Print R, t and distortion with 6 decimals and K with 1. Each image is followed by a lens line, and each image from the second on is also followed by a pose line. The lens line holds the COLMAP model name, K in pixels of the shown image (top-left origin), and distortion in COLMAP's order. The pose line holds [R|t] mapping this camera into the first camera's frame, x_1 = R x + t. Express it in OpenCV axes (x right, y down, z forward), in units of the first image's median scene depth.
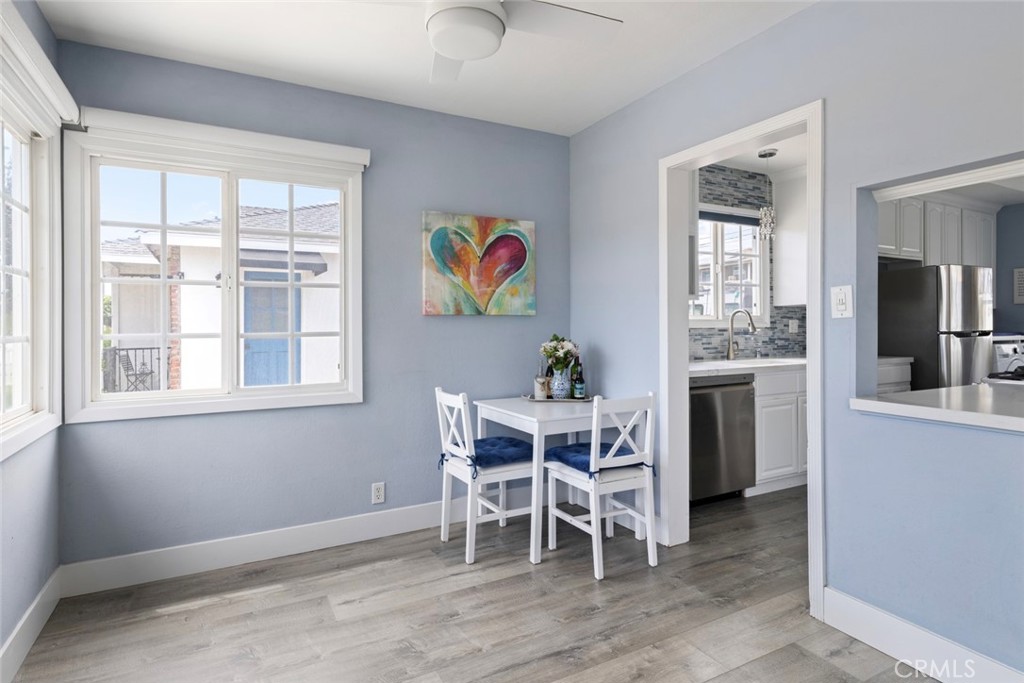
lens RADIAL K [[531.9, 0, 493.0], [0, 531.9, 328.8], [0, 0, 1]] dist [0.001003, -0.000742]
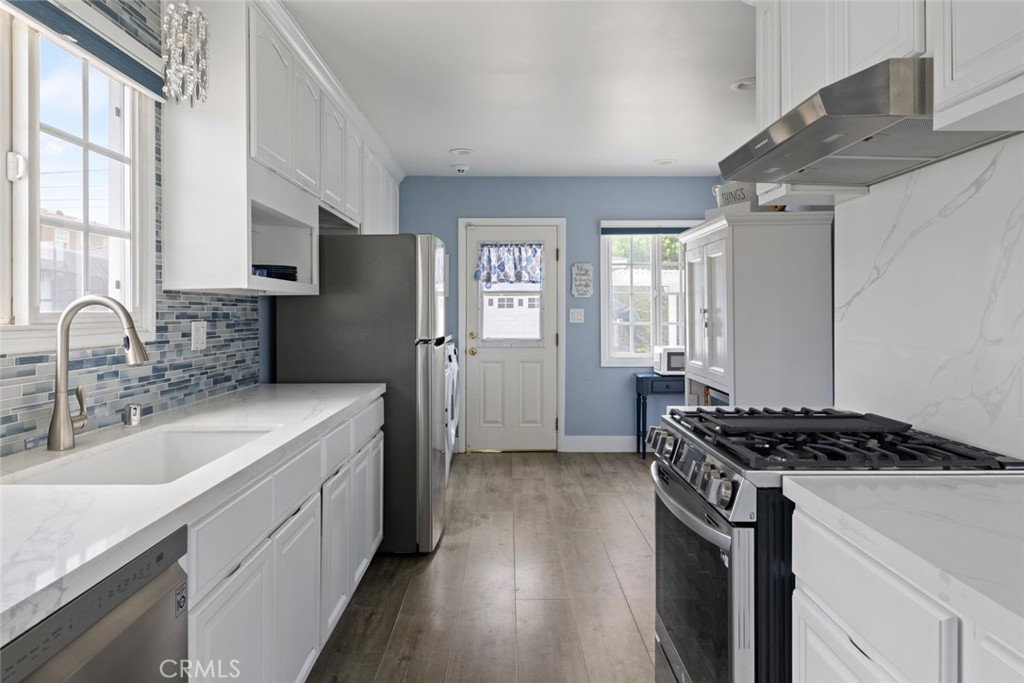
lens RADIAL K [[641.9, 0, 514.1], [0, 641.9, 307.4], [0, 0, 1]] dist [0.002388, -0.001909]
pose [[0.445240, 0.009625, 0.895359, 0.272681], [0.005072, 0.999899, -0.013271, -0.028229], [-0.895397, 0.010450, 0.445147, 0.723112]]
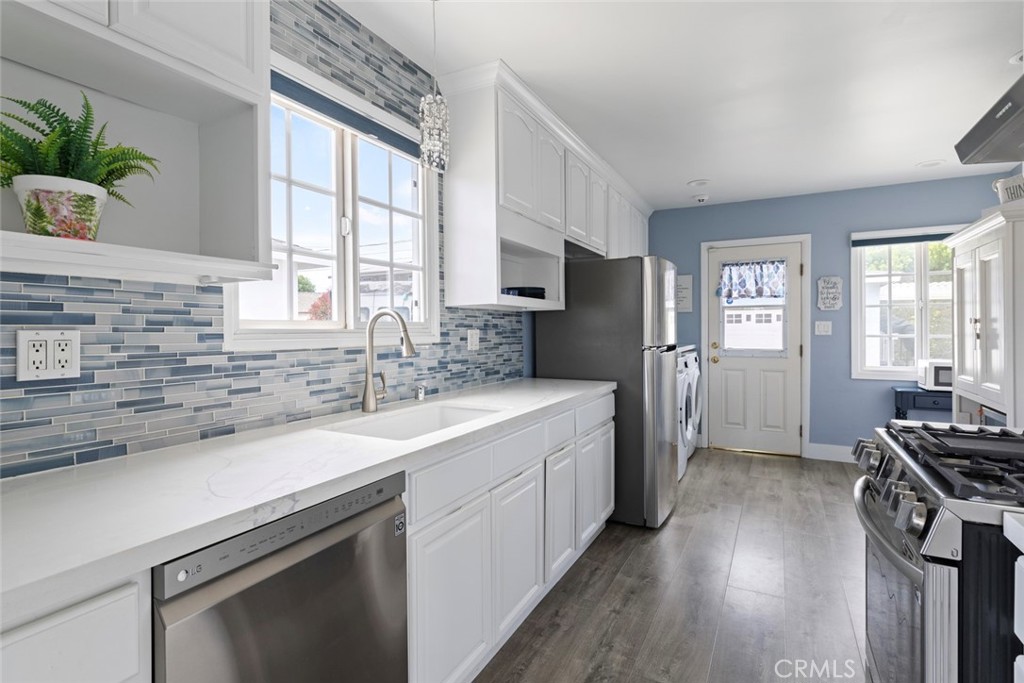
lens RADIAL K [[509.4, 0, 500.5], [0, 509.4, 333.0], [0, 0, 1]] dist [0.000421, -0.000416]
pose [[0.825207, -0.003021, 0.564823, 0.354164], [0.002900, 0.999995, 0.001112, -0.018678], [-0.564824, 0.000720, 0.825211, 0.682932]]
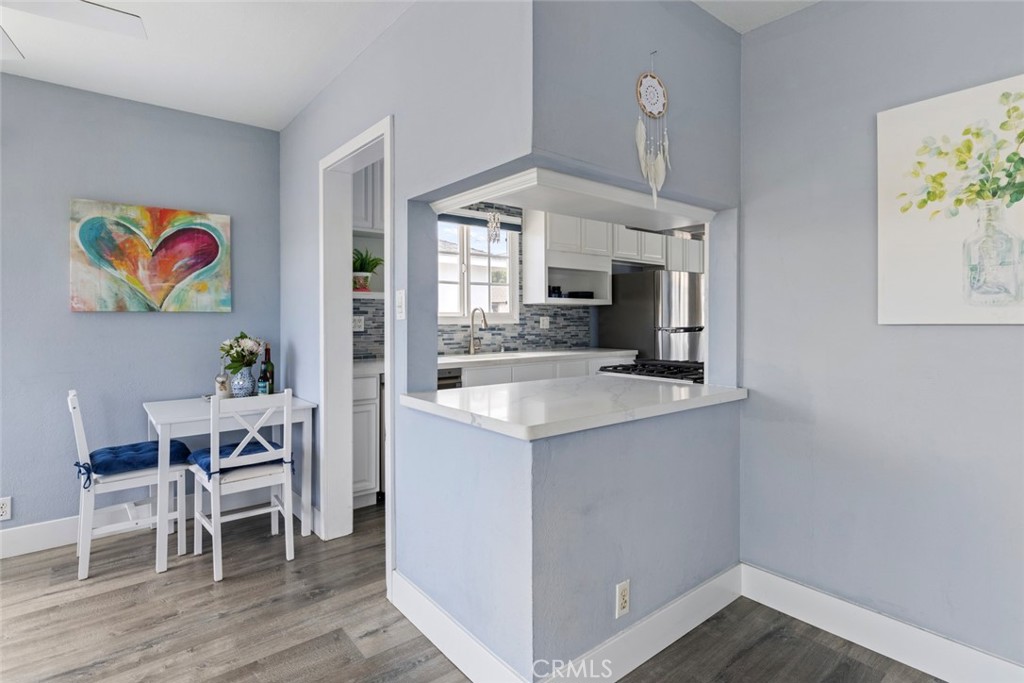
lens RADIAL K [[522.4, 0, 526.7], [0, 522.4, 320.0], [0, 0, 1]] dist [-0.000892, 0.000084]
pose [[0.974401, 0.003359, 0.224792, 0.402765], [-0.002835, 0.999992, -0.002655, -0.010278], [-0.224799, 0.001950, 0.974403, -0.053049]]
